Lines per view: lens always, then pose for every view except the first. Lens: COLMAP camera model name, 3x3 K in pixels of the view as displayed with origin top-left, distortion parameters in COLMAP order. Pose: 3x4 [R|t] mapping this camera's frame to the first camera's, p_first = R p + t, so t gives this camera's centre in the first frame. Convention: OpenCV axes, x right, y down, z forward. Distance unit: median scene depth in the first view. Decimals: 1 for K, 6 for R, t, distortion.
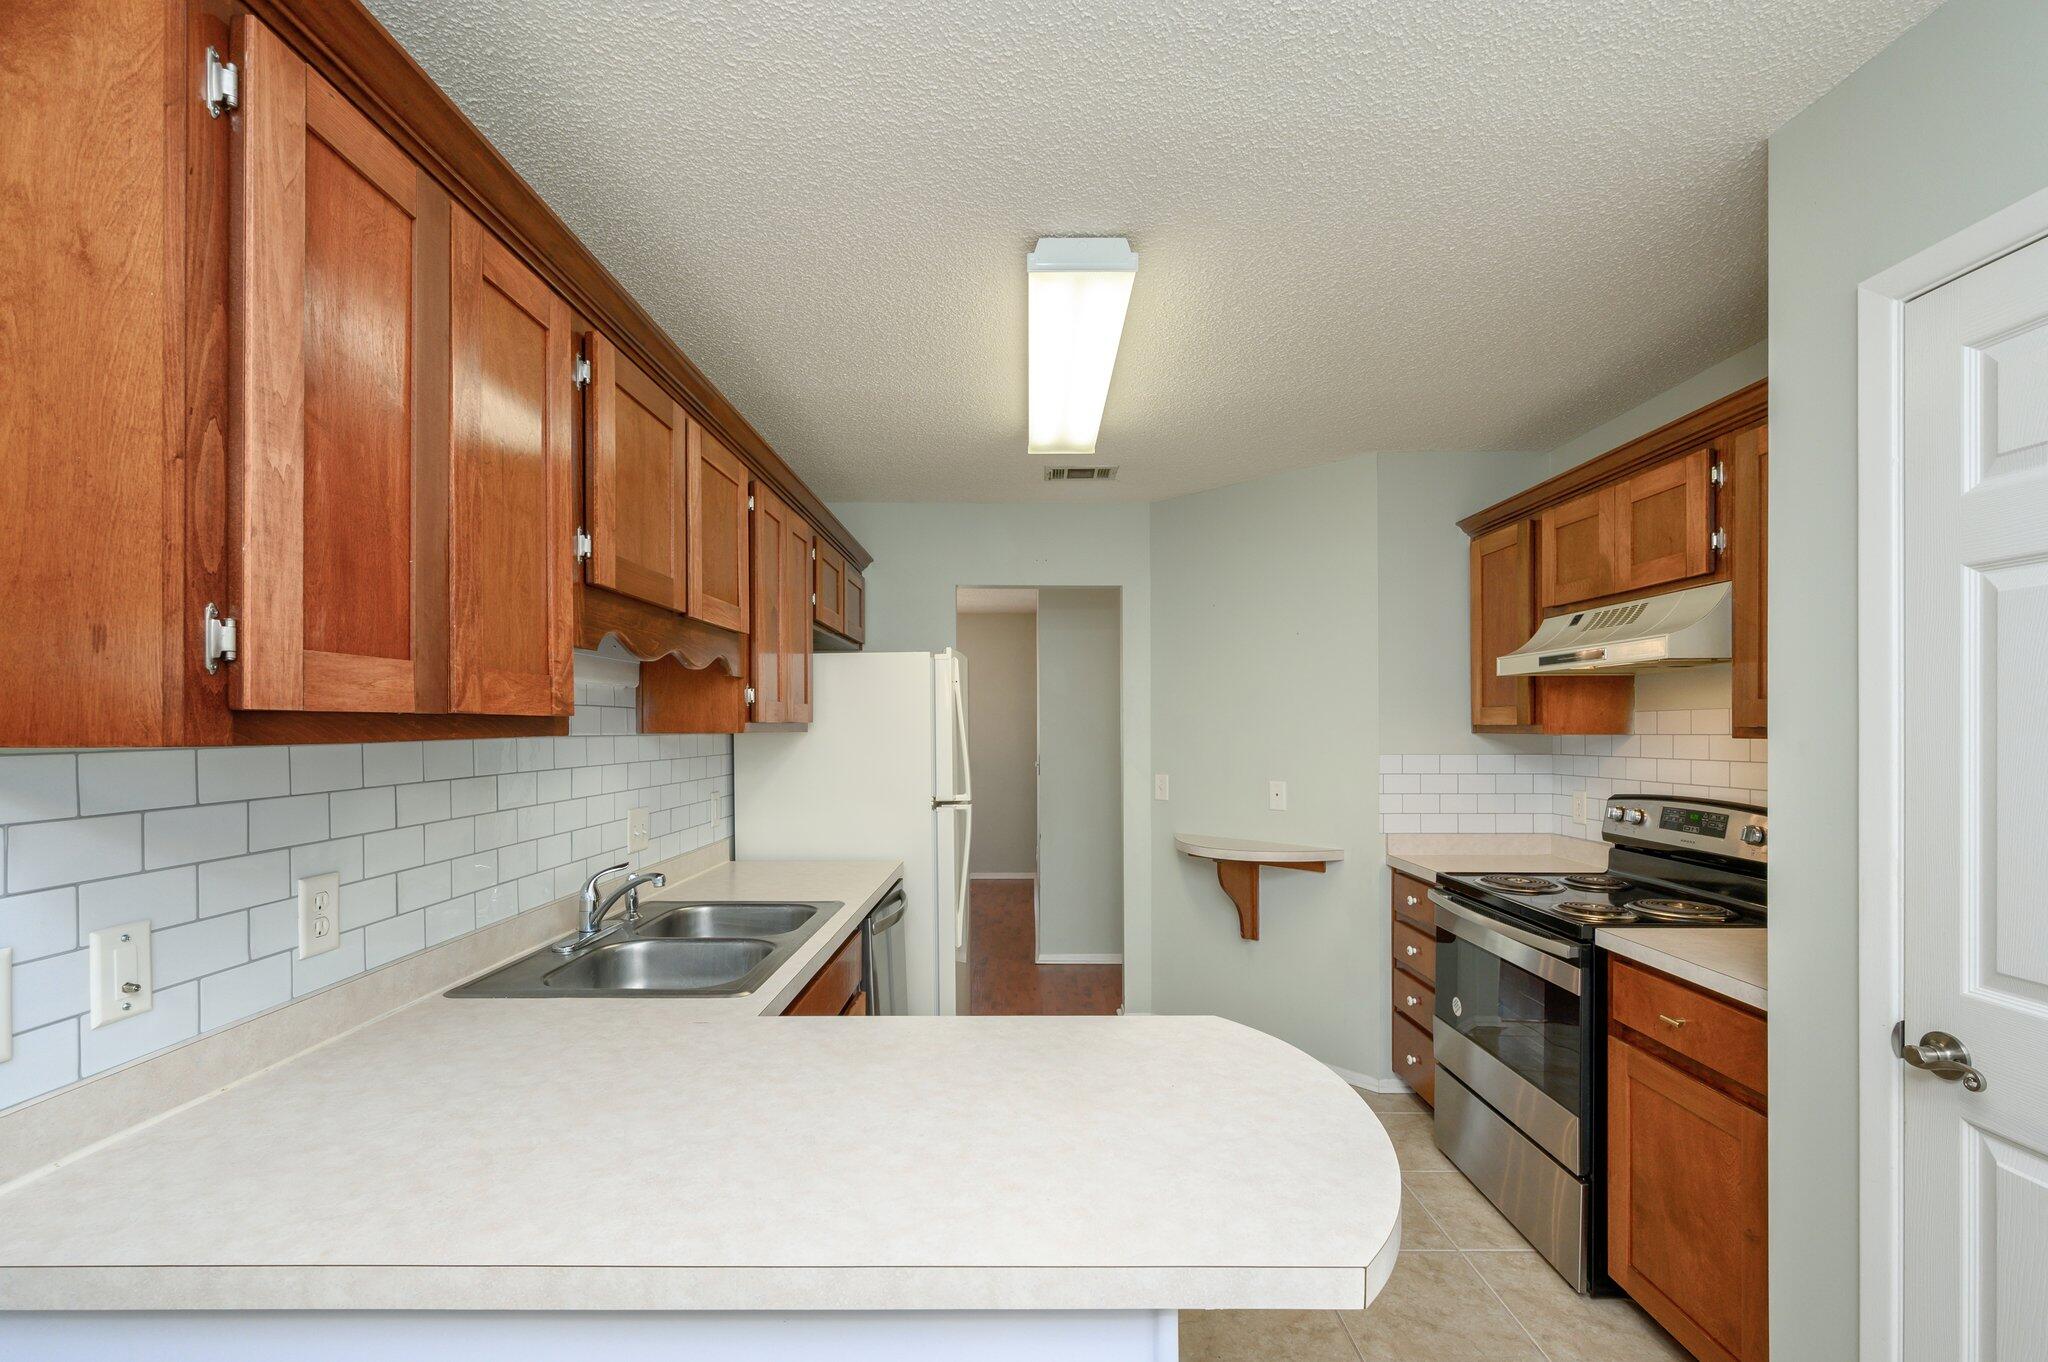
lens RADIAL K [[864.0, 0, 1024.5], [0, 864.0, 718.5], [0, 0, 1]] dist [-0.001291, -0.000244]
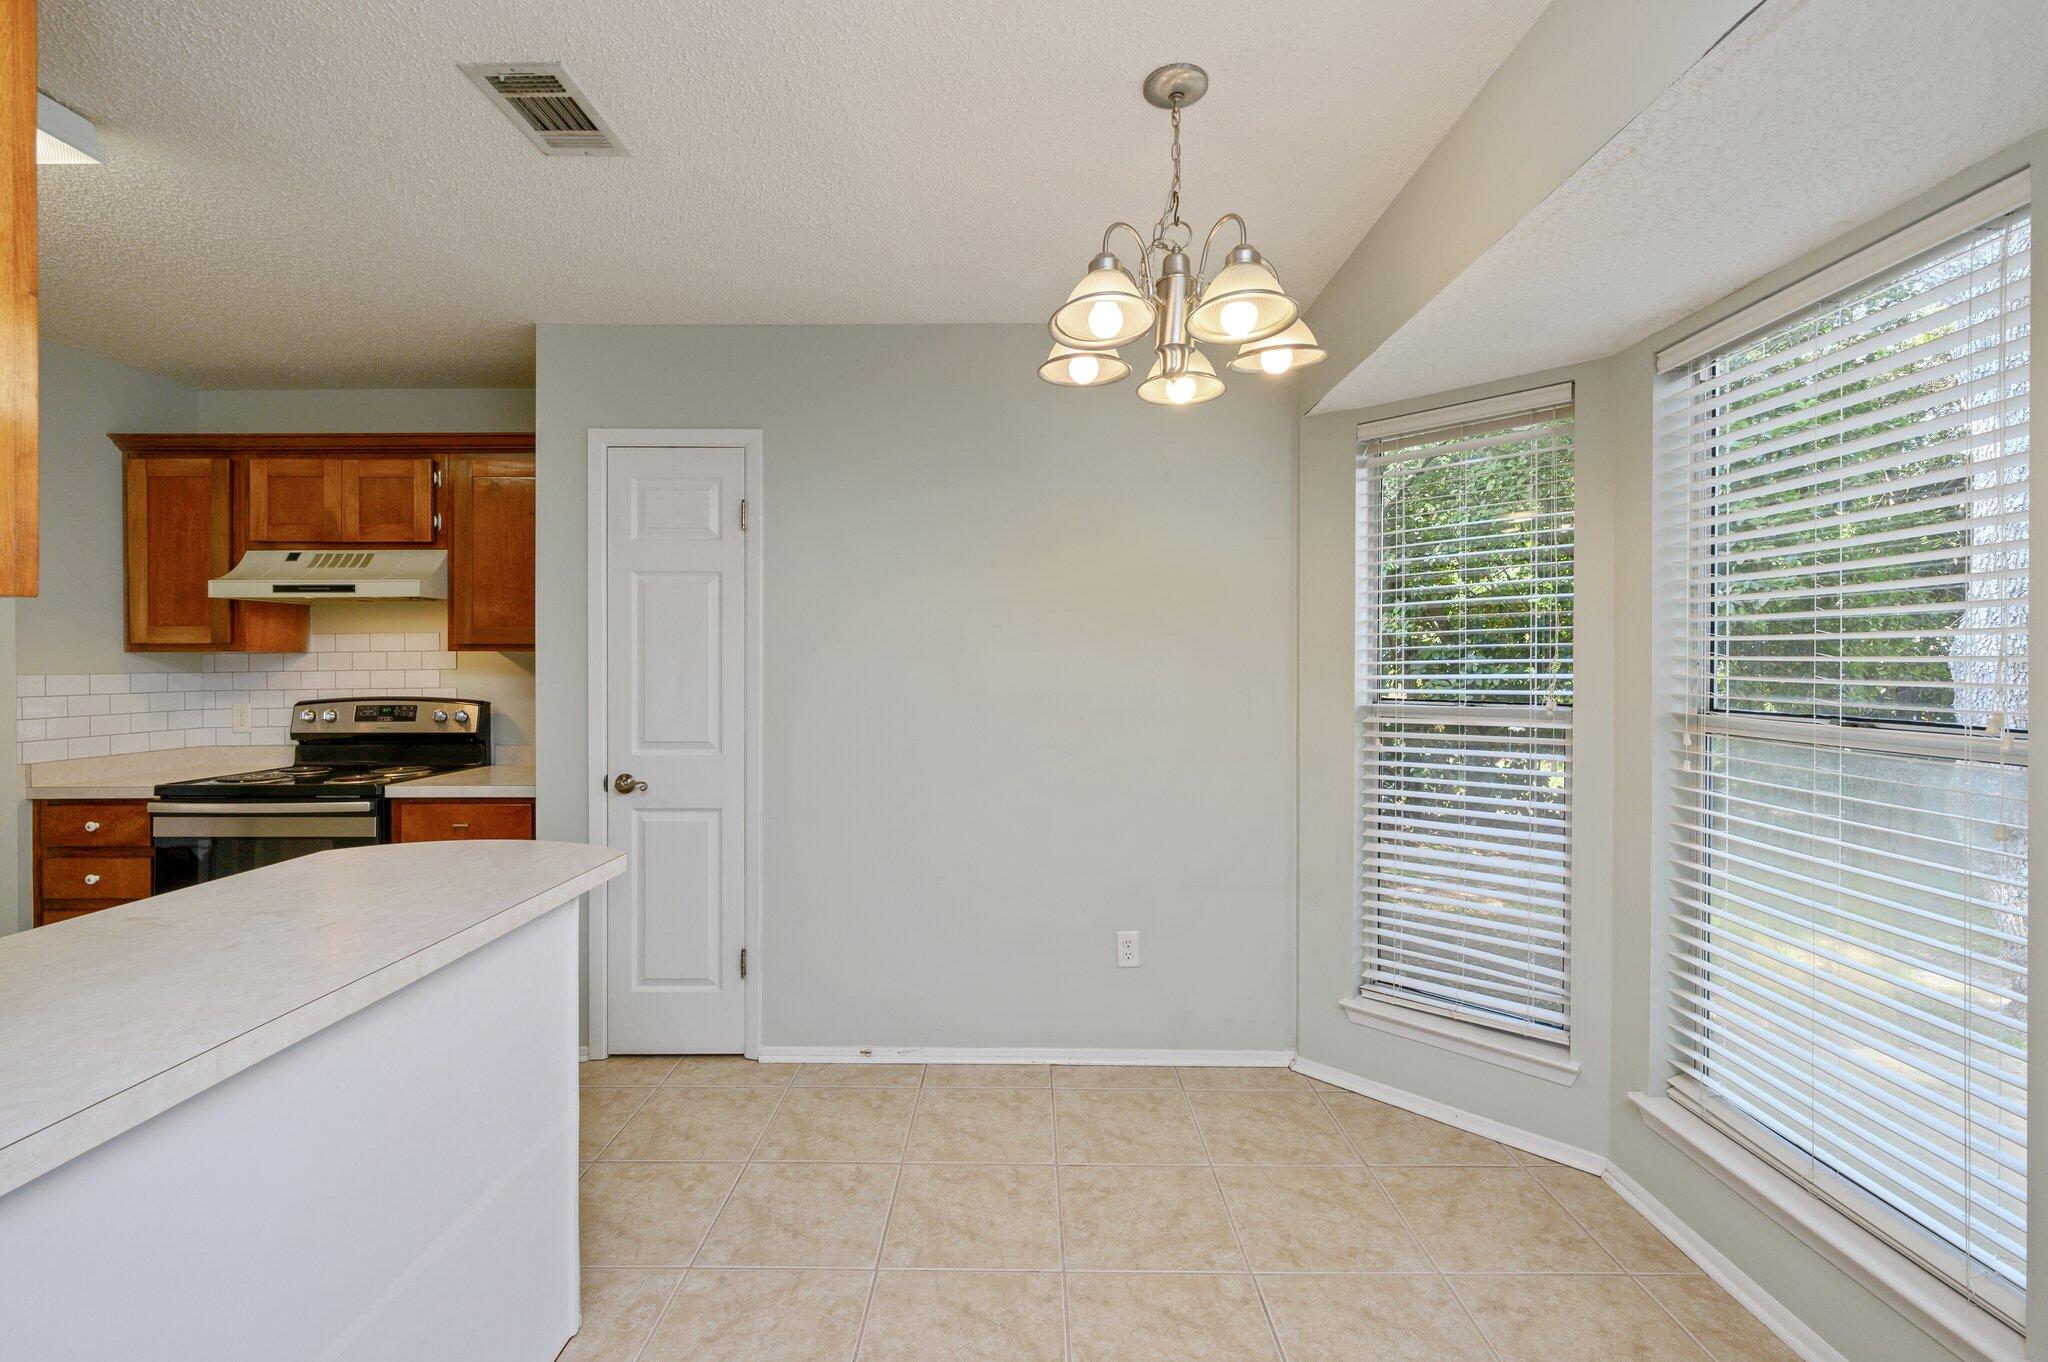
lens RADIAL K [[877.0, 0, 1019.5], [0, 877.0, 679.8], [0, 0, 1]] dist [-0.001679, -0.000169]
pose [[0.005735, -0.018872, 0.999805, -0.761975], [-0.005338, 0.999807, 0.018902, 0.038967], [-0.999969, -0.005446, 0.005634, -0.039426]]
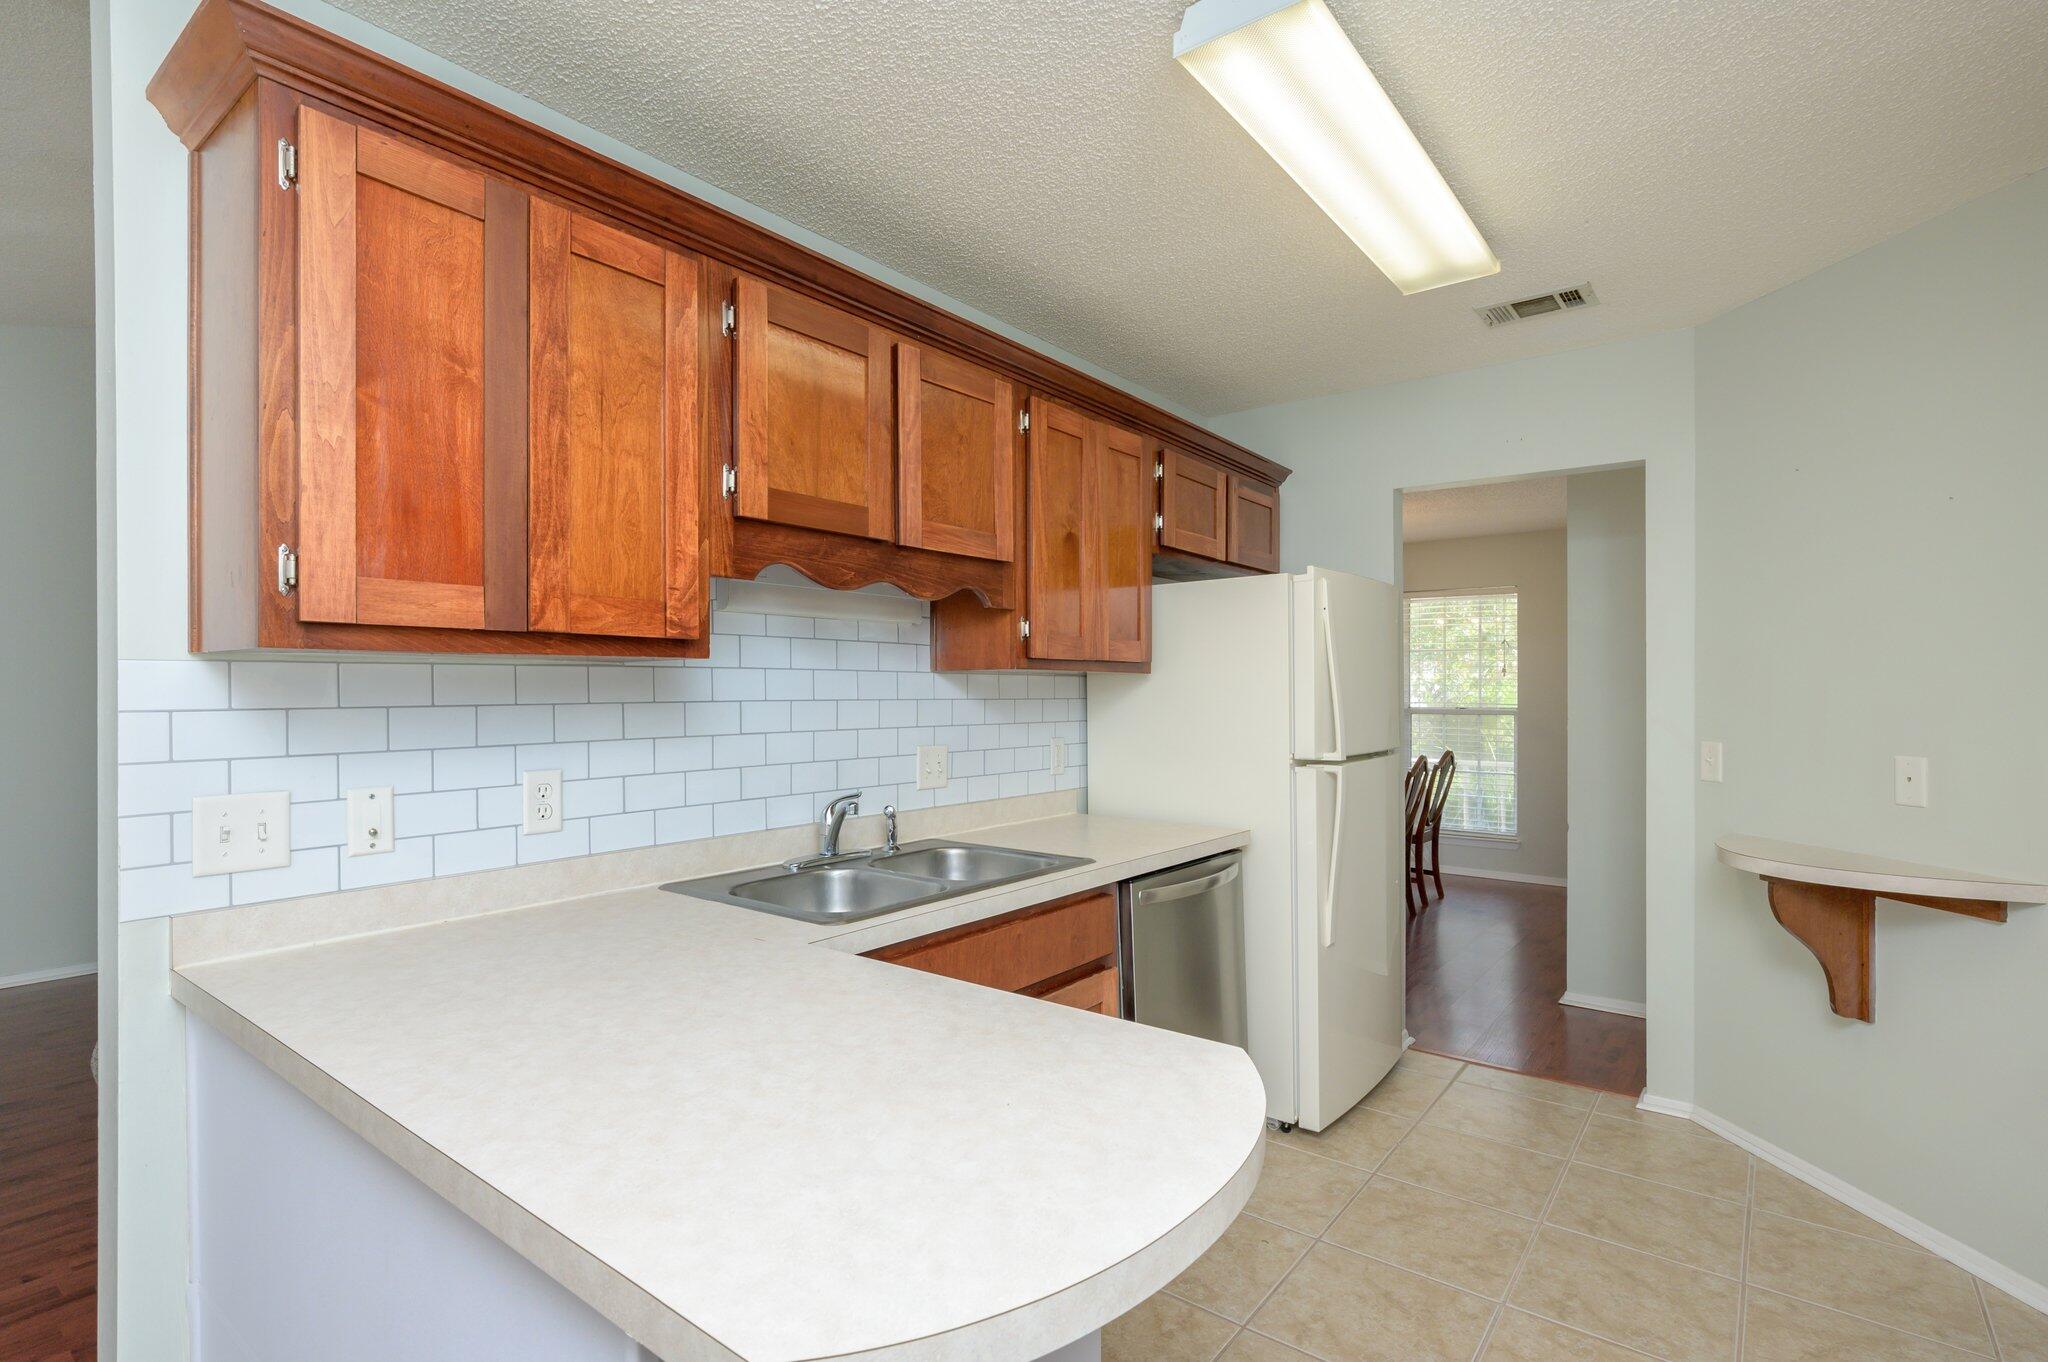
lens RADIAL K [[980.6, 0, 1026.8], [0, 980.6, 688.0], [0, 0, 1]] dist [-0.002034, -0.000134]
pose [[0.792603, 0.000302, -0.609737, 0.377276], [0.003024, 0.999986, 0.004426, 0.037000], [0.609730, -0.005352, 0.792591, 0.191713]]
